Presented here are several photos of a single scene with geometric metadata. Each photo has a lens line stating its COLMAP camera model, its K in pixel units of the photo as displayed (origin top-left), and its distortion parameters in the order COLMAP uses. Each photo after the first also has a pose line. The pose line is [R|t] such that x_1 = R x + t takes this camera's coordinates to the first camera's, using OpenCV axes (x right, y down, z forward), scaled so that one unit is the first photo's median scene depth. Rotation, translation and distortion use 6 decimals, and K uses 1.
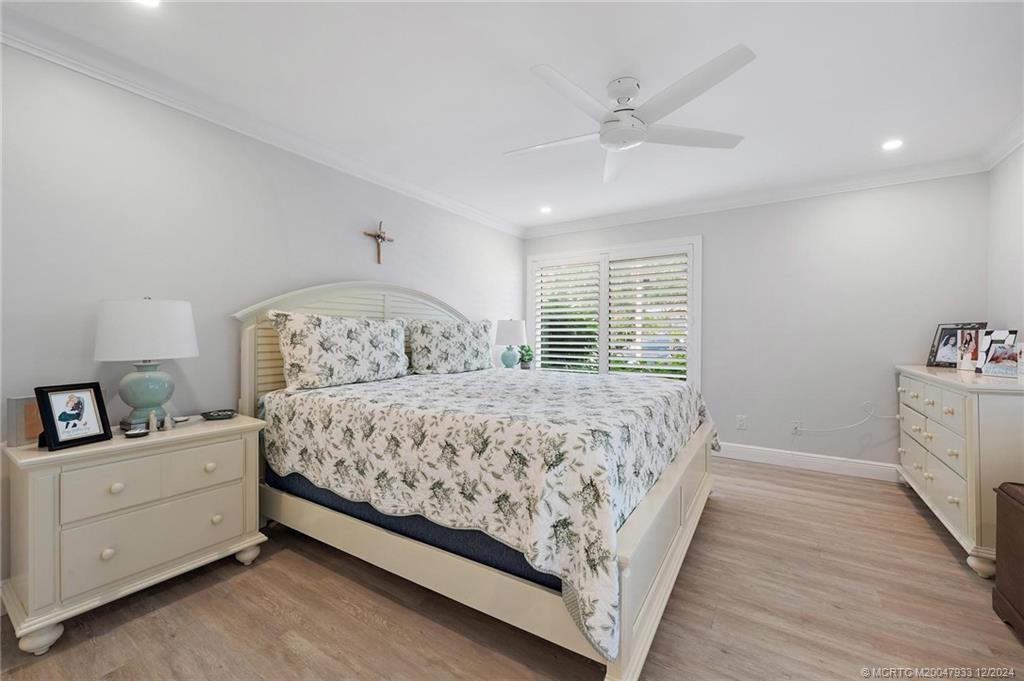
lens RADIAL K [[409.5, 0, 514.1], [0, 409.5, 333.1], [0, 0, 1]] dist [0.000880, 0.000164]
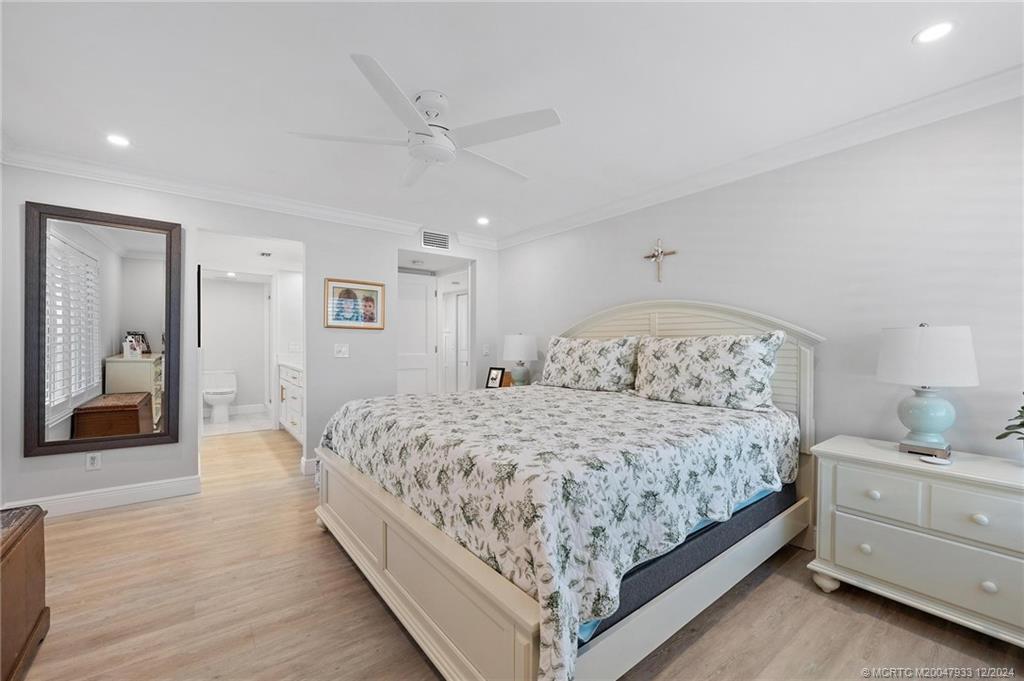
lens RADIAL K [[409.5, 0, 512.6], [0, 409.5, 346.8], [0, 0, 1]] dist [0.000880, 0.000164]
pose [[-0.323169, 0.008202, -0.946306, 0.854981], [-0.000357, 0.999961, 0.008789, -0.021918], [0.946341, 0.003178, -0.323154, 1.141399]]
